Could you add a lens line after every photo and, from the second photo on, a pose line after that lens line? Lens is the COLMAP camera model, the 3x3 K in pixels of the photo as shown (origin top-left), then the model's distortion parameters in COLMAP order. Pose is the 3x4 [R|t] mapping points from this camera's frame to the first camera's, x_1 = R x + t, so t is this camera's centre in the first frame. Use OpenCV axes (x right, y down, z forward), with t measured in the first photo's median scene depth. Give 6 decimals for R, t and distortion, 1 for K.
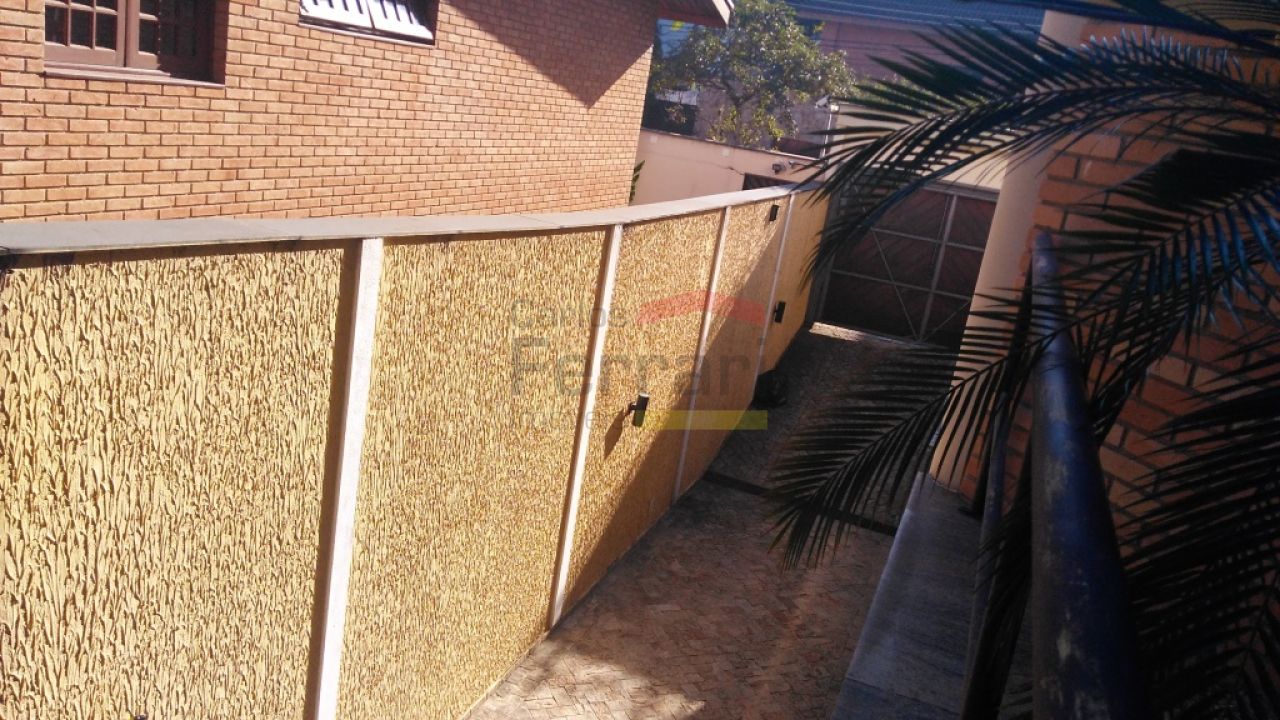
lens RADIAL K [[1034.8, 0, 640.0], [0, 1034.8, 360.0], [0, 0, 1]] dist [0.205636, -0.346015]
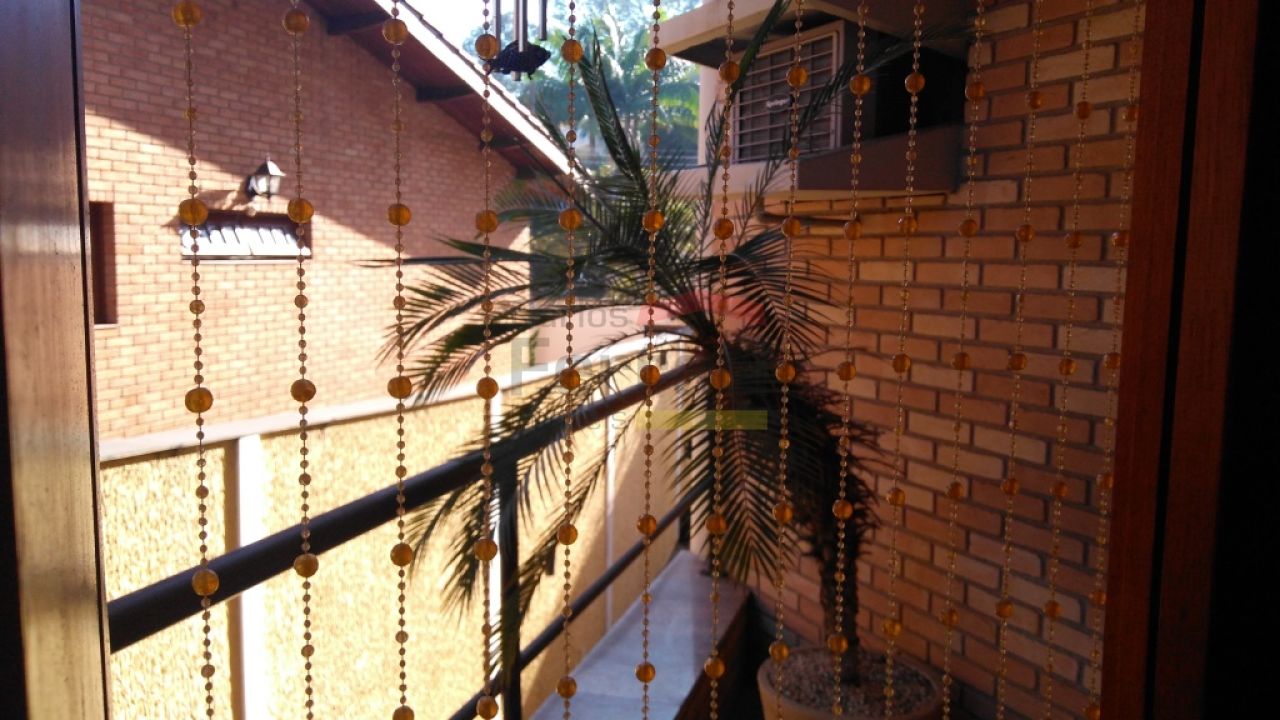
lens RADIAL K [[1014.8, 0, 640.0], [0, 1014.8, 360.0], [0, 0, 1]] dist [0.043948, -0.076664]
pose [[0.985642, -0.146480, 0.083987, 0.088450], [0.157389, 0.977154, -0.142824, 0.030603], [-0.061148, 0.153992, 0.986178, -0.146142]]
